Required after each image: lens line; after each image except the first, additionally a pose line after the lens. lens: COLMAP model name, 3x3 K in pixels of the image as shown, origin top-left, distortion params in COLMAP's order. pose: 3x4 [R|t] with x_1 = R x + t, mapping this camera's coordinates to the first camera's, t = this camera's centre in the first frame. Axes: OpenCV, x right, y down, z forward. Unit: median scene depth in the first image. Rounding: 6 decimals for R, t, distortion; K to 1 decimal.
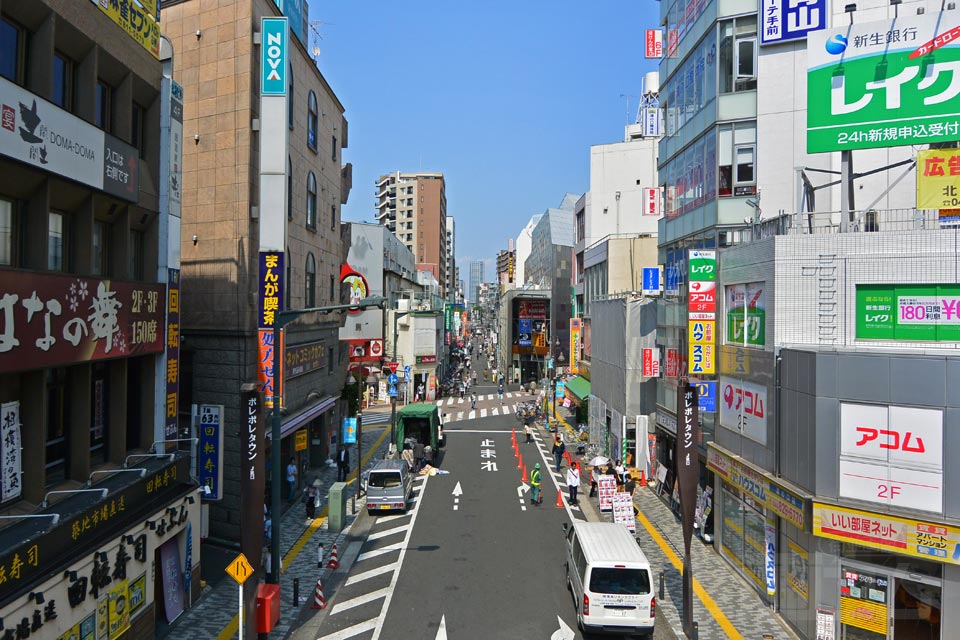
lens RADIAL K [[741.7, 0, 482.3], [0, 741.7, 298.7], [0, 0, 1]] dist [-0.003019, -0.000768]
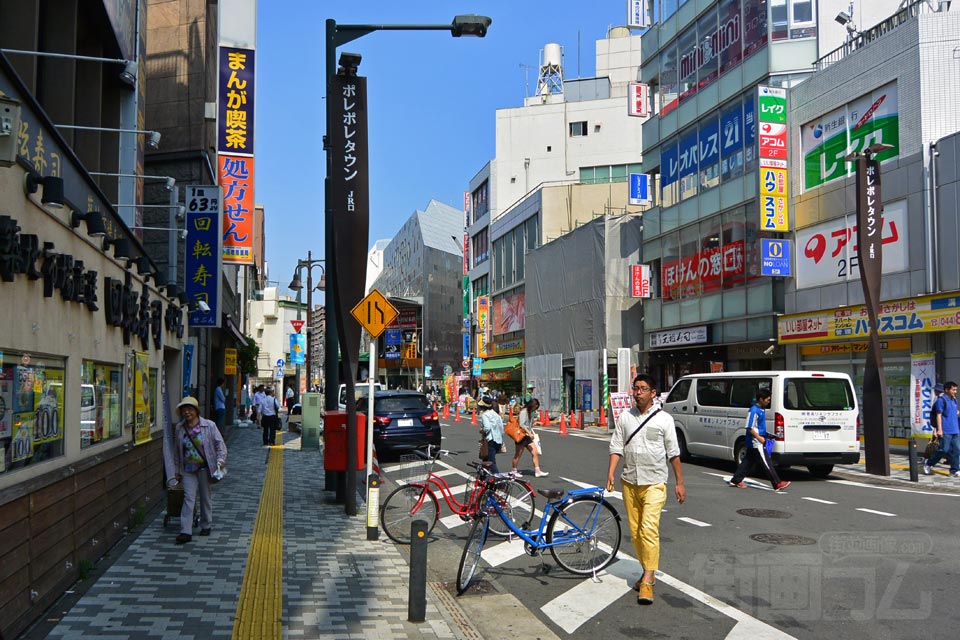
lens RADIAL K [[767.5, 0, 480.7], [0, 767.5, 343.2], [0, 0, 1]] dist [0.000521, -0.006035]
pose [[0.969761, 0.000499, 0.244055, -0.236537], [0.005835, 0.999665, -0.025230, 0.242816], [-0.243986, 0.025891, 0.969433, 0.229351]]
